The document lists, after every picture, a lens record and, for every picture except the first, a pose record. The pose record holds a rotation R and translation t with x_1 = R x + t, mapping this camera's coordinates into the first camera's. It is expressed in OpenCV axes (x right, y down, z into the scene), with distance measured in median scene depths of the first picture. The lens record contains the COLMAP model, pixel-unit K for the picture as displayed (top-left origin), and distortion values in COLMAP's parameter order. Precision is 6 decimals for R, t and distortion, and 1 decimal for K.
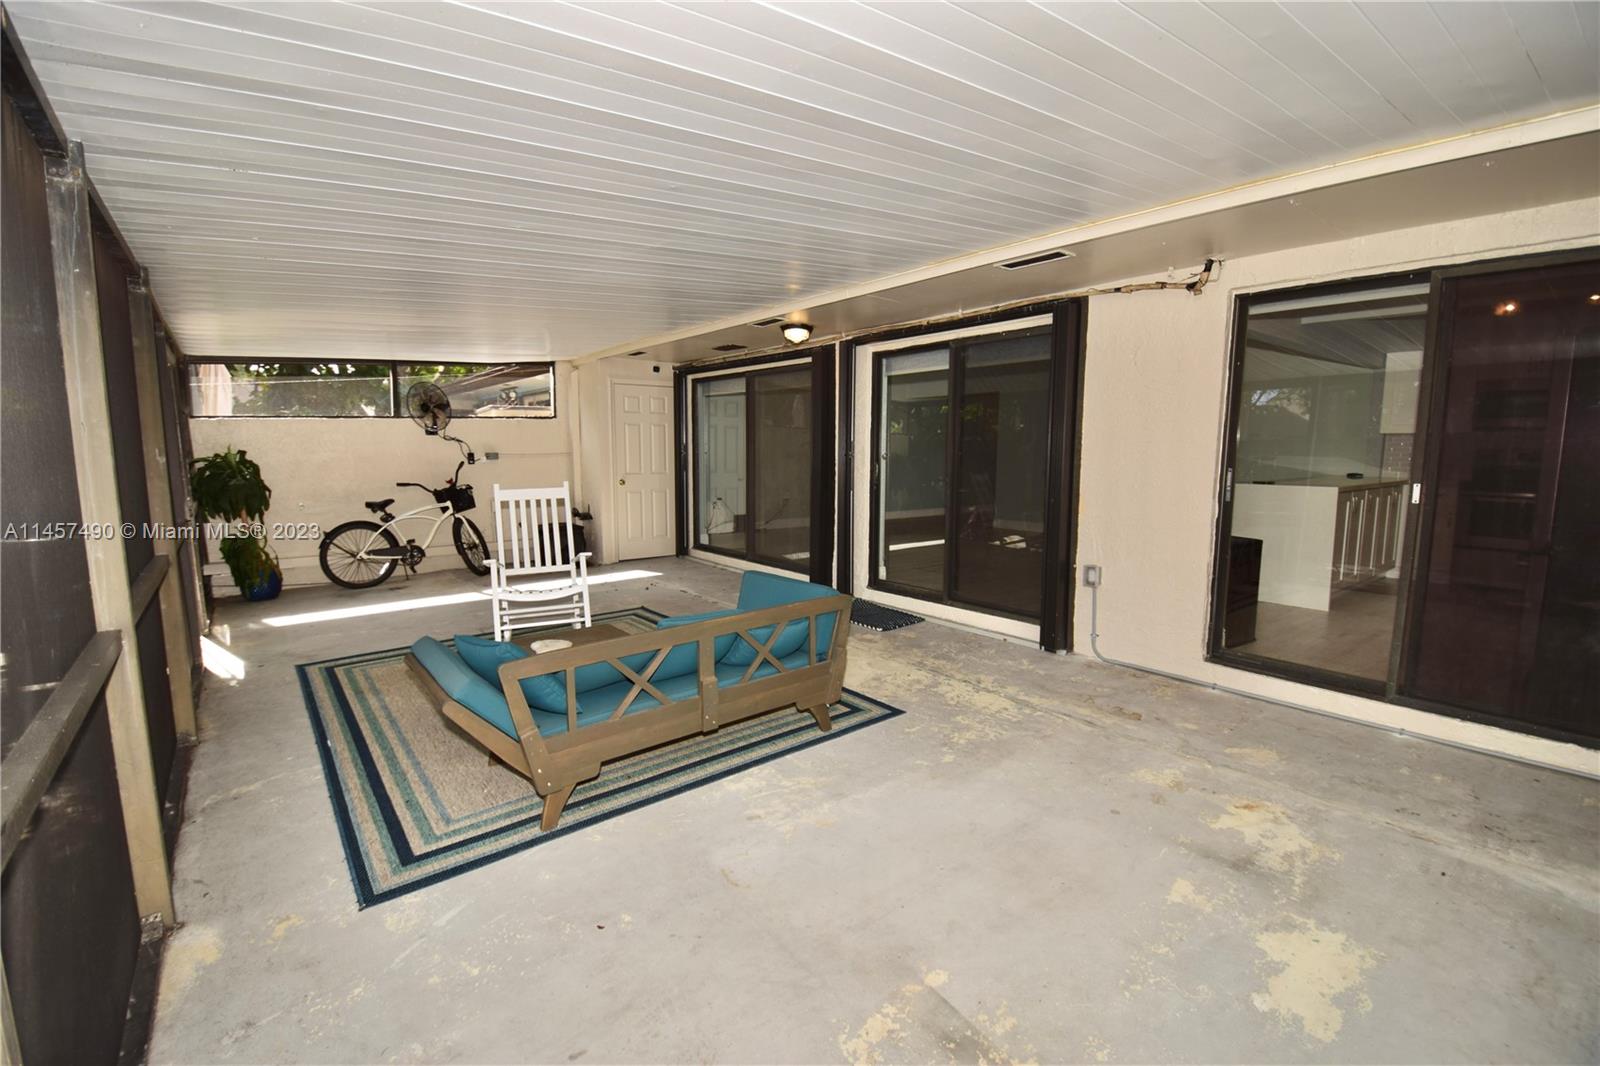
lens RADIAL K [[703.7, 0, 800.0], [0, 703.7, 533.0], [0, 0, 1]] dist [0.014236, -0.025500]
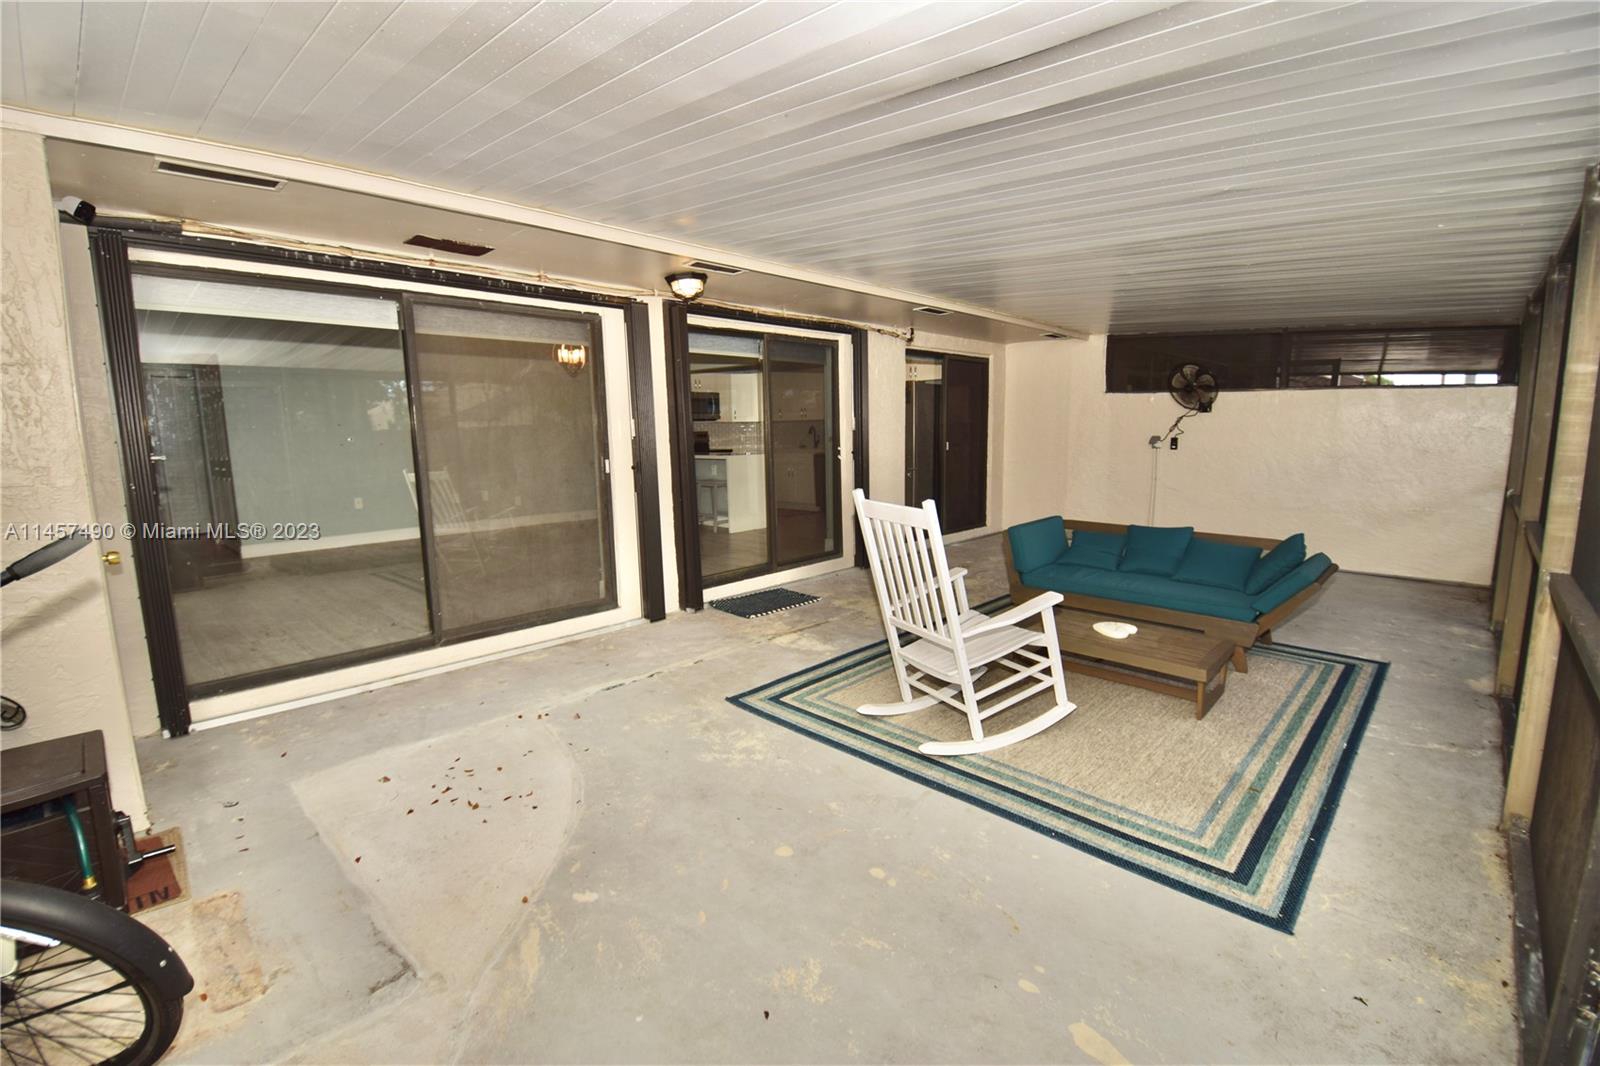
lens RADIAL K [[703.7, 0, 800.0], [0, 703.7, 533.0], [0, 0, 1]] dist [0.014236, -0.025500]
pose [[-0.137548, -0.143611, 0.980029, -1.378919], [0.138307, 0.976955, 0.162572, -0.212623], [-0.980791, 0.157907, -0.114516, 1.696628]]
